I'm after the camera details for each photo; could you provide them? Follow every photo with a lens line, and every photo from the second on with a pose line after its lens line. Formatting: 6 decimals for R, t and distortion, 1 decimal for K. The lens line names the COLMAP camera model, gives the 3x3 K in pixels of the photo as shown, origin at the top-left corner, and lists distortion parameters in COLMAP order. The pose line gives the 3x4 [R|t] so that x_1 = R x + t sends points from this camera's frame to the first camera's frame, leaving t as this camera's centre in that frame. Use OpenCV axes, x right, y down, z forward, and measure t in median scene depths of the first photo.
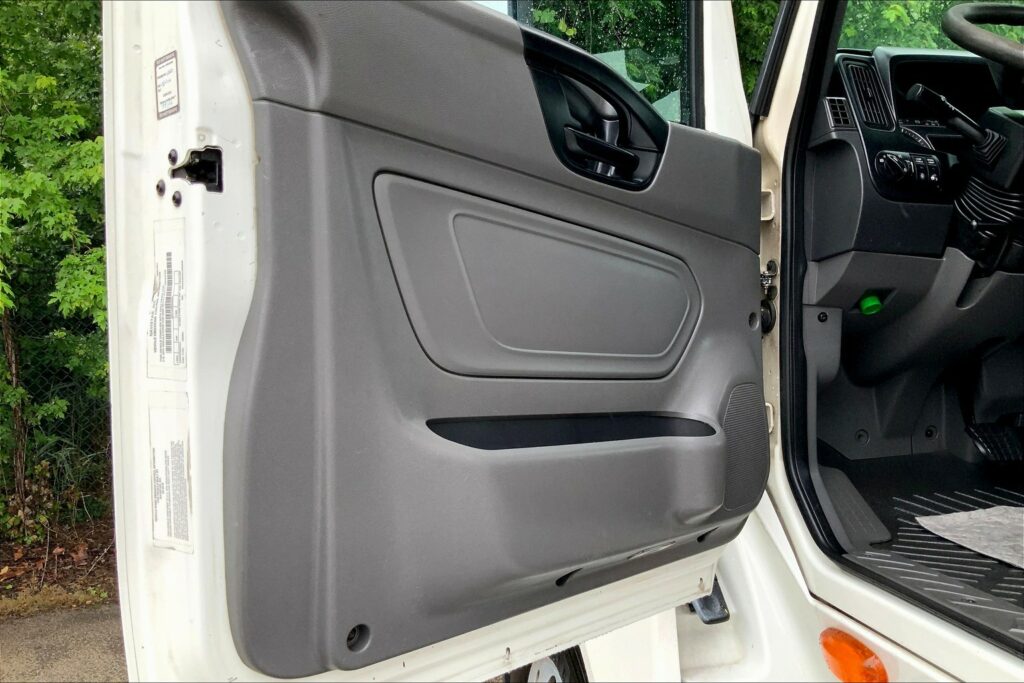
lens RADIAL K [[880.3, 0, 509.9], [0, 880.3, 341.4], [0, 0, 1]] dist [0.024925, -0.073381]
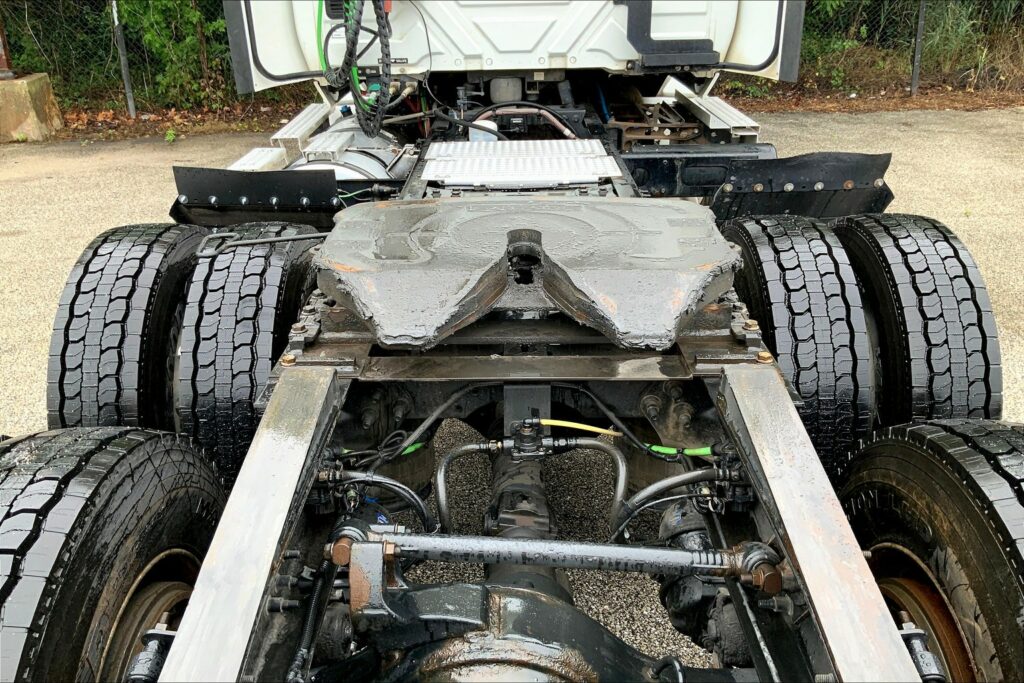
lens RADIAL K [[880.3, 0, 509.3], [0, 880.3, 348.1], [0, 0, 1]] dist [0.024925, -0.073381]
pose [[0.973966, 0.091161, -0.207558, 0.458012], [-0.004281, 0.922816, 0.385216, -0.004558], [0.226654, -0.374299, 0.899182, -0.654366]]
